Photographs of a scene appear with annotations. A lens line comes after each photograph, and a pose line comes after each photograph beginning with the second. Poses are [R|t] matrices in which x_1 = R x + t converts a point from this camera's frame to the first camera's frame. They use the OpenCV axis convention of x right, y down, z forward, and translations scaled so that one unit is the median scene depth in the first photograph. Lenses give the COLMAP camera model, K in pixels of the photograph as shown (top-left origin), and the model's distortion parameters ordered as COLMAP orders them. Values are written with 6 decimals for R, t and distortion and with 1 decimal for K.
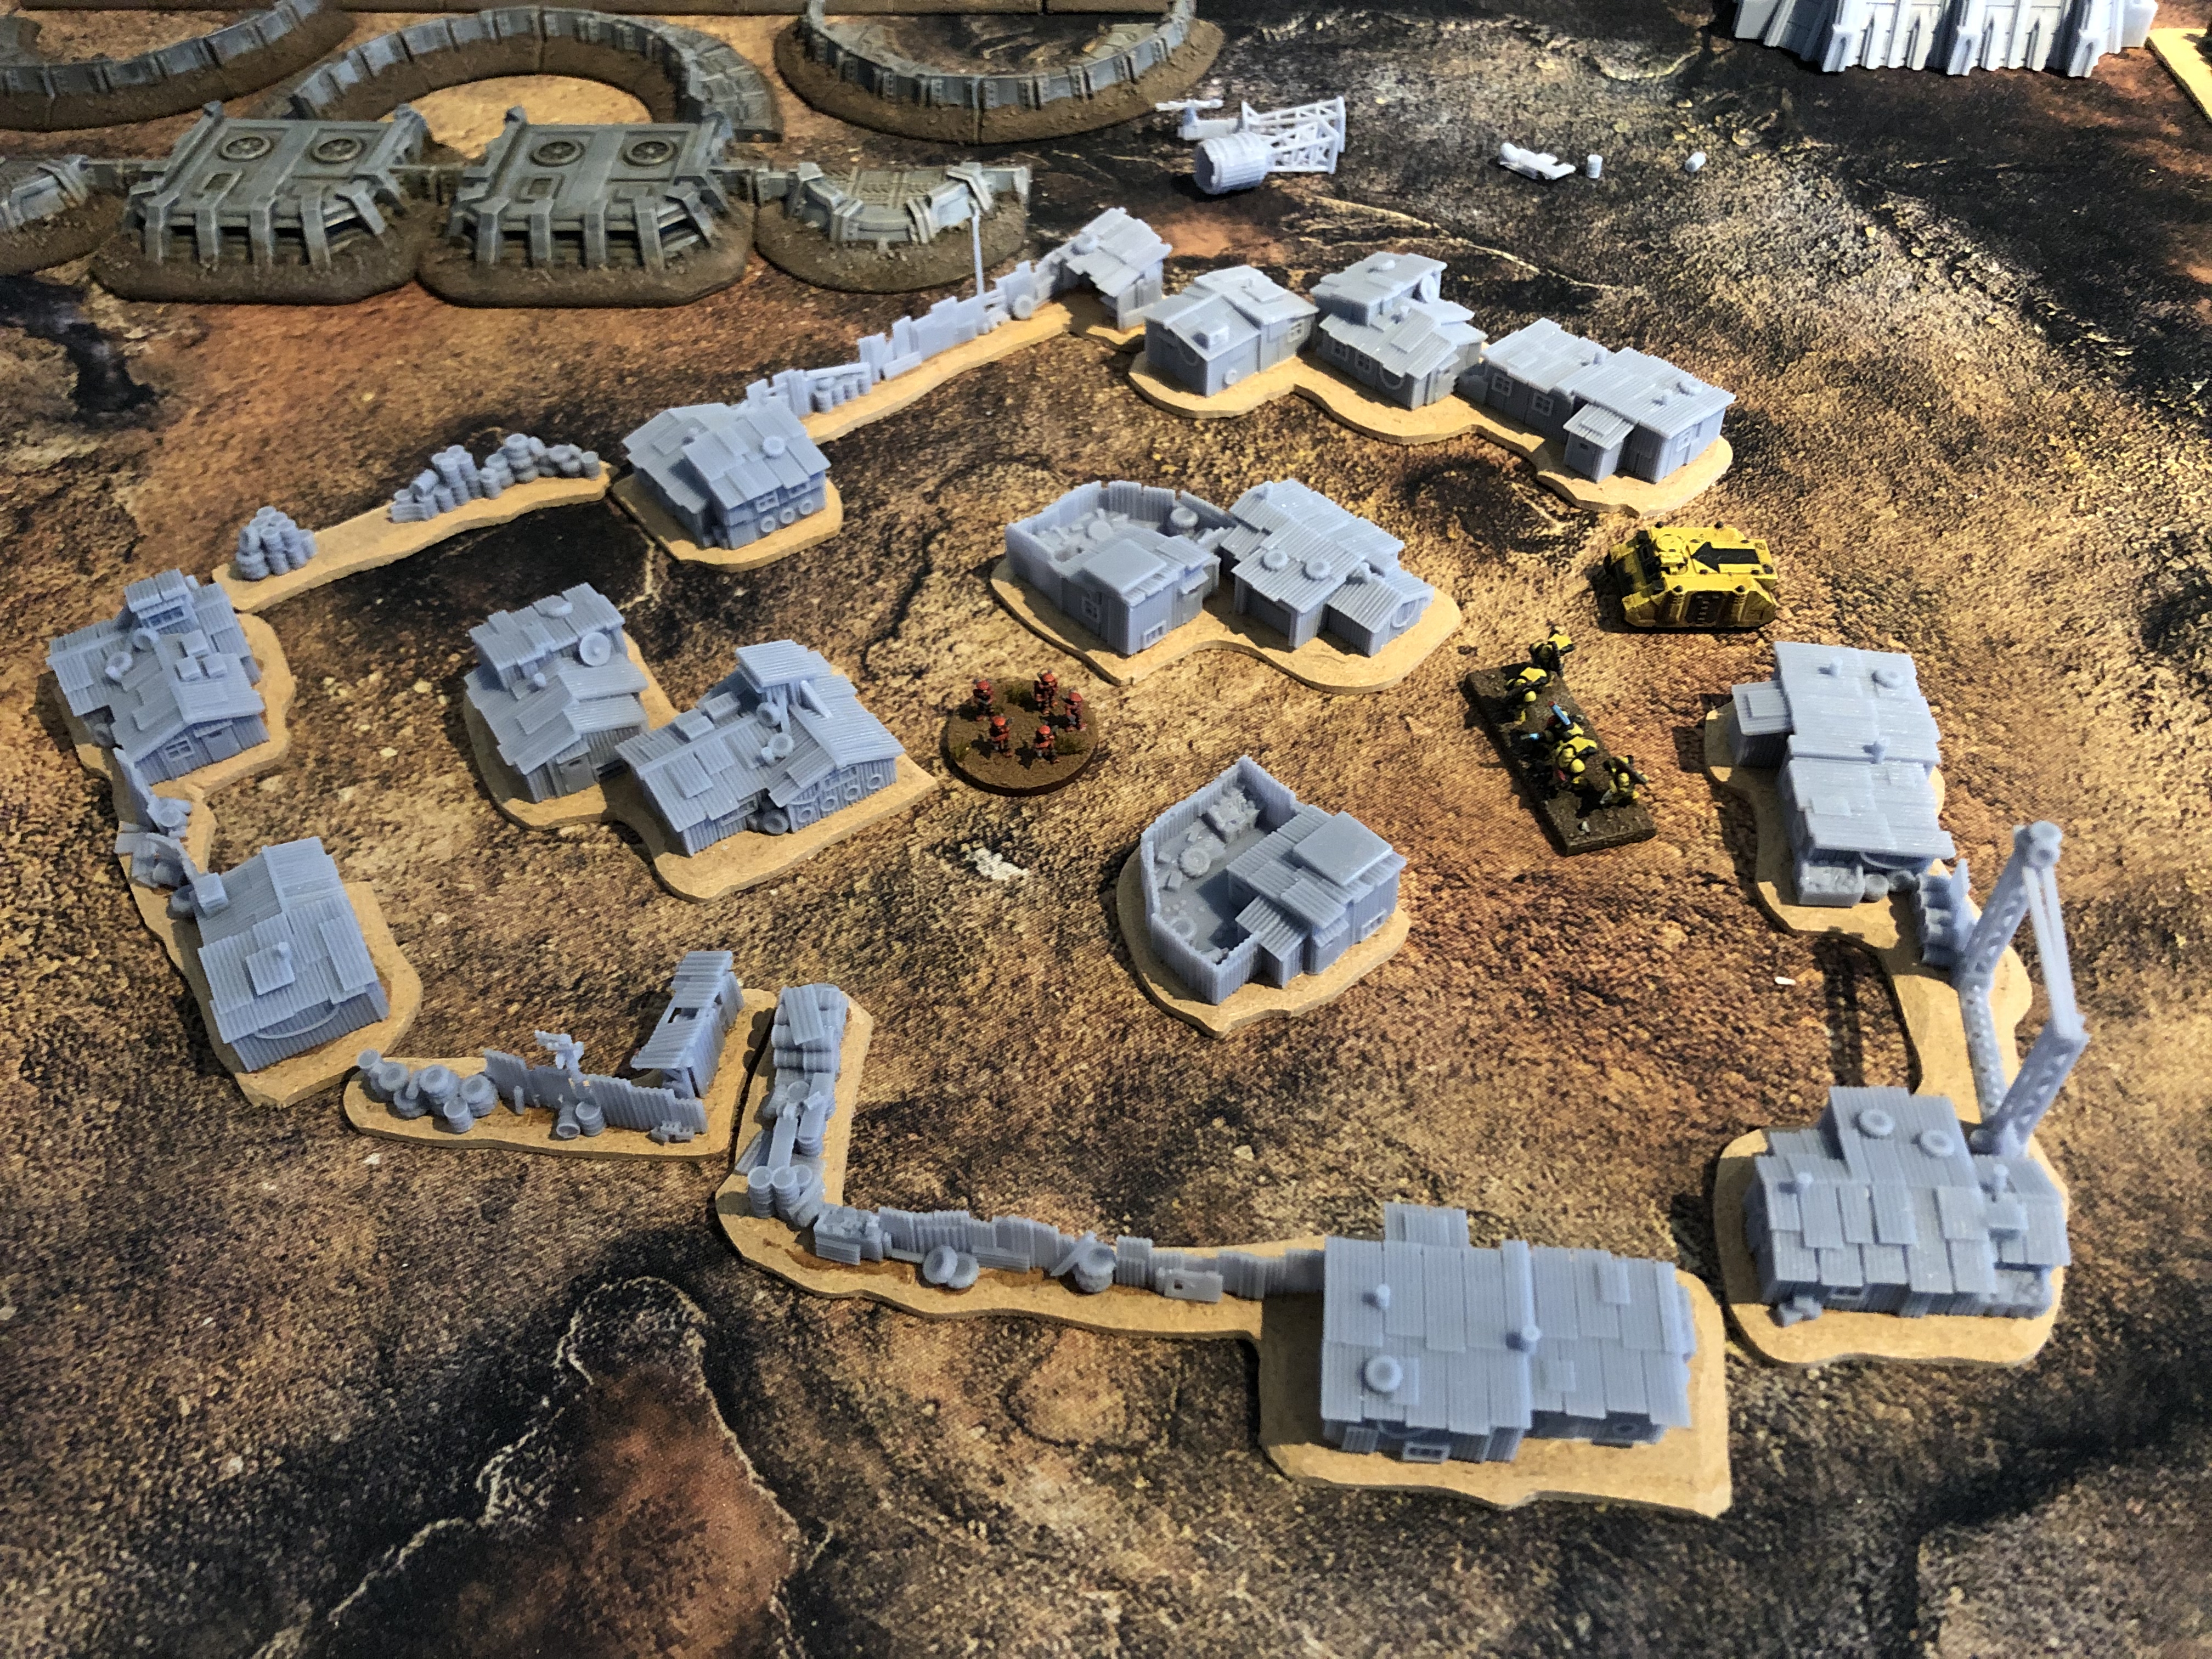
lens RADIAL K [[1846.6, 0, 1106.0], [0, 1846.6, 829.5], [0, 0, 1]] dist [0.024402, -0.040704]
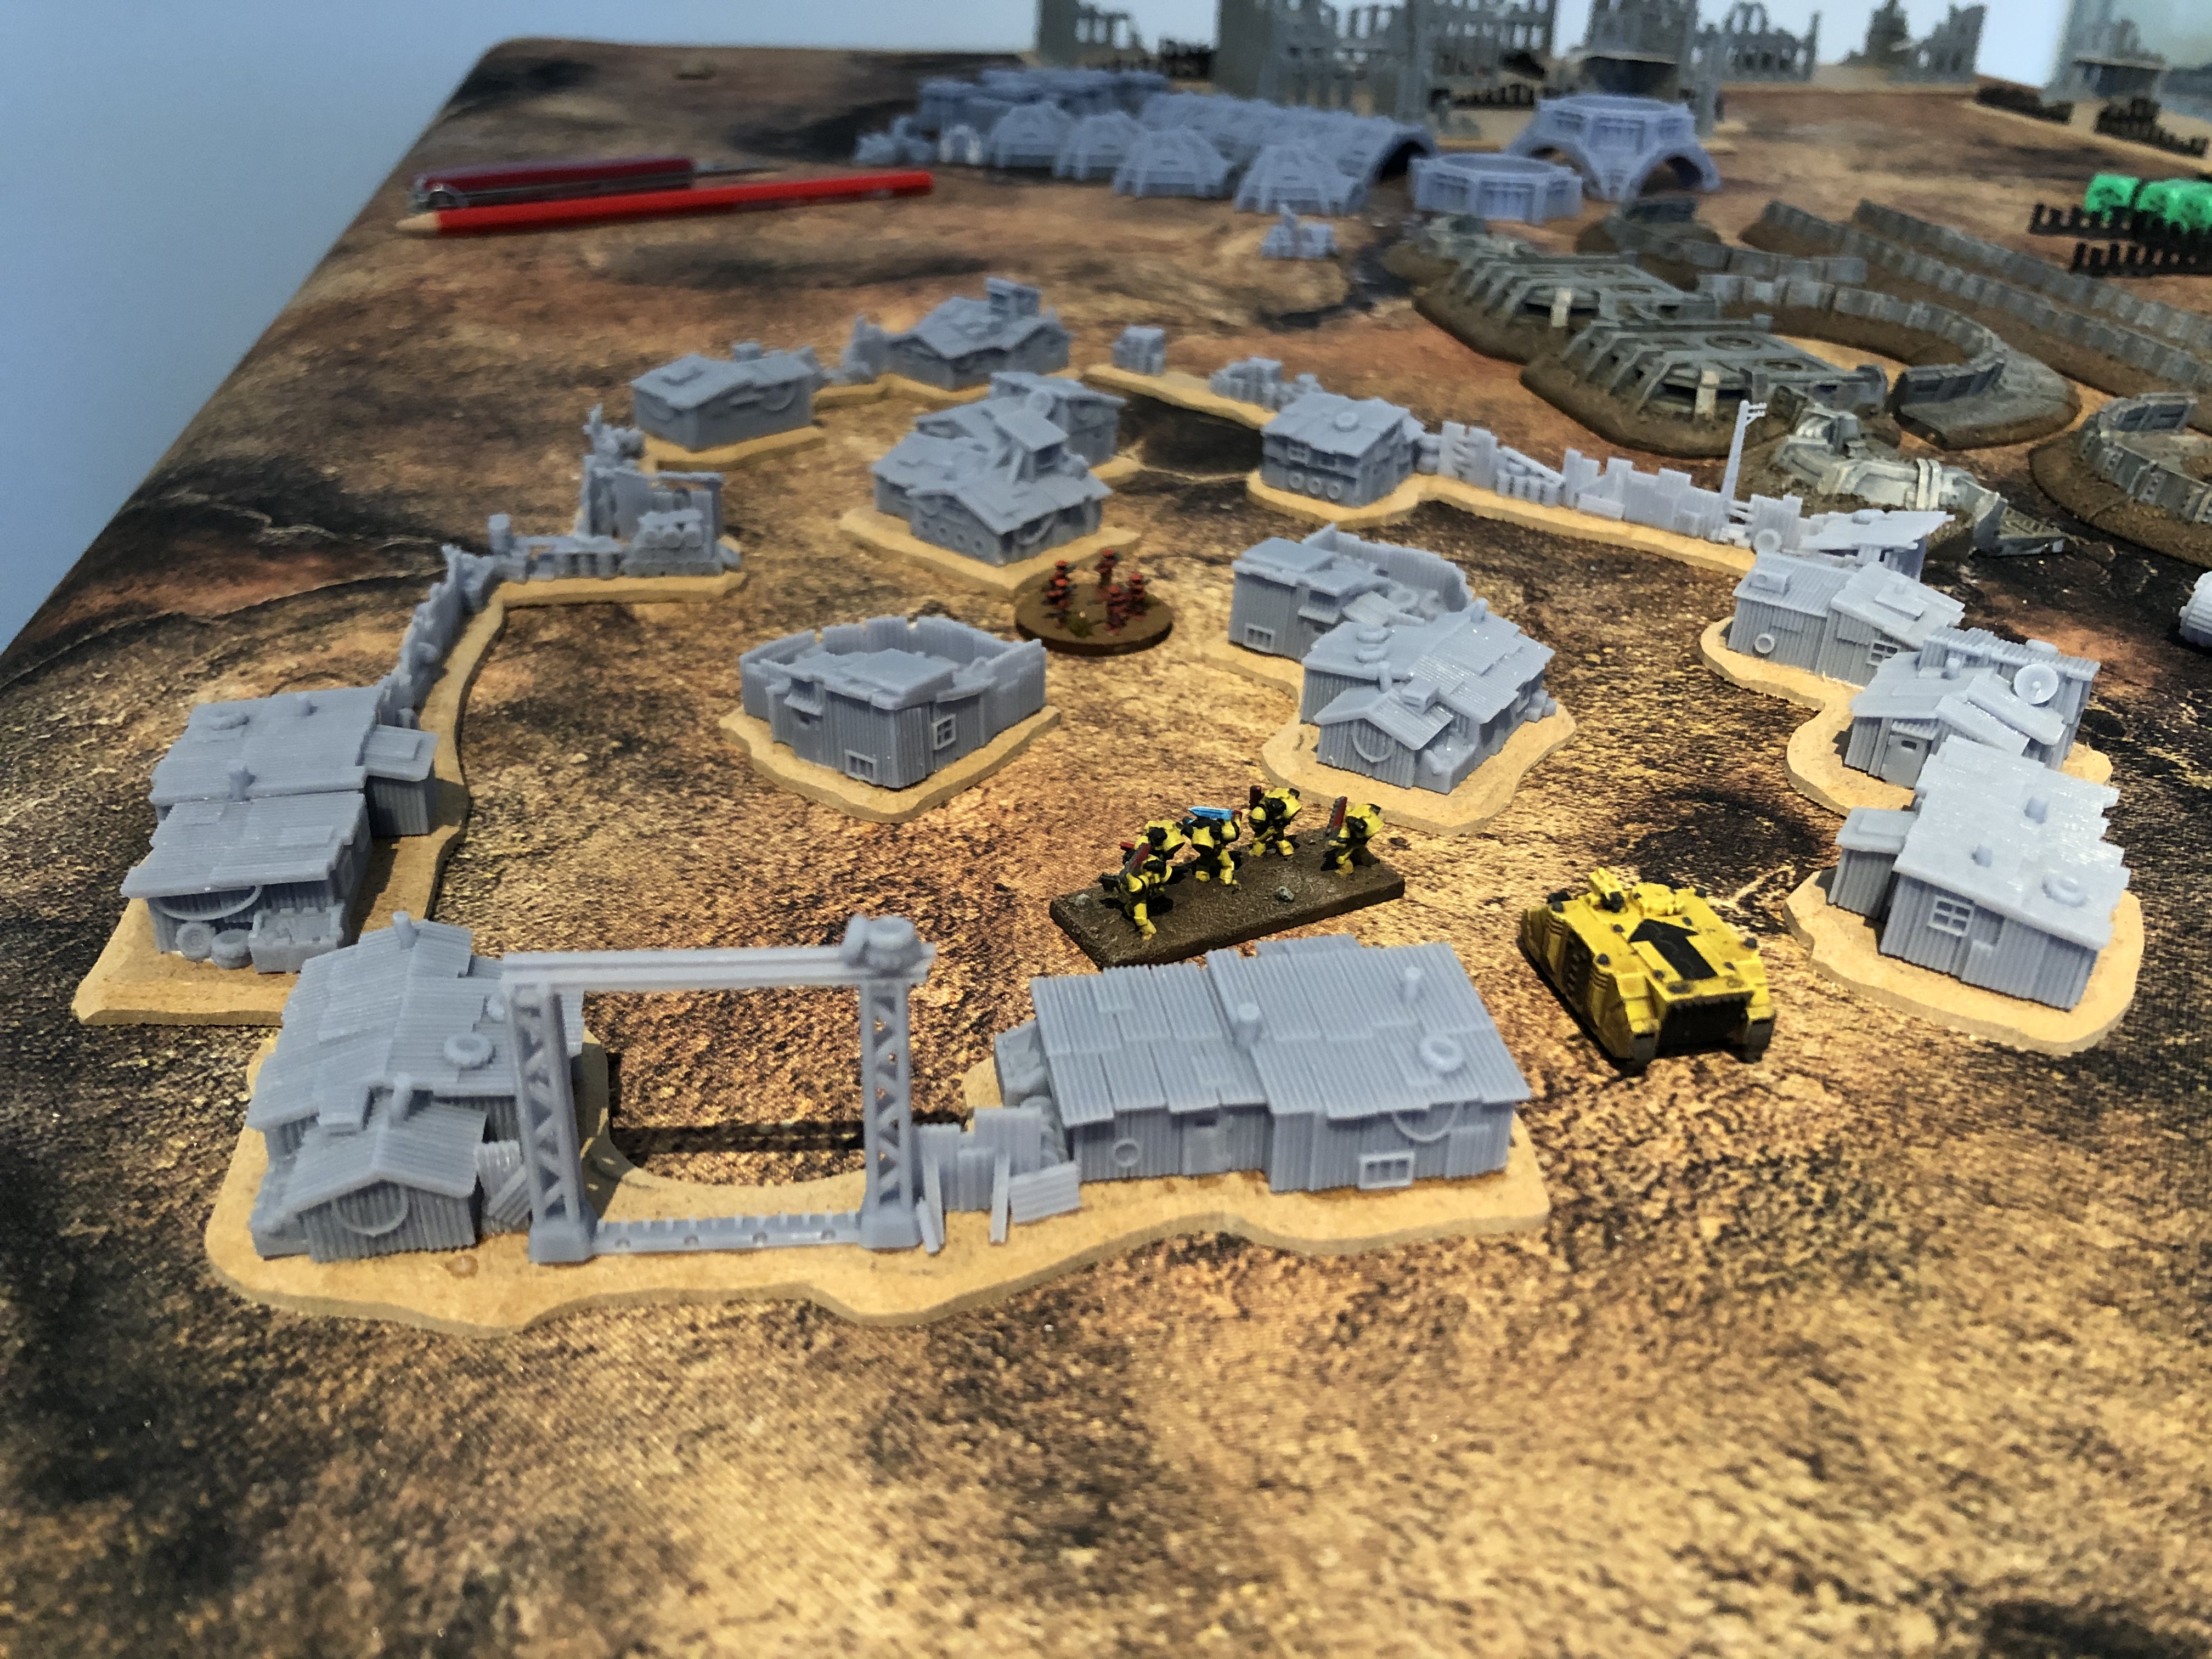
lens RADIAL K [[1846.6, 0, 1106.0], [0, 1846.6, 829.5], [0, 0, 1]] dist [0.024402, -0.040704]
pose [[0.240452, 0.482941, -0.841992, 0.803837], [-0.740425, 0.652171, 0.162618, -0.136686], [0.627658, 0.584330, 0.514397, 0.558805]]
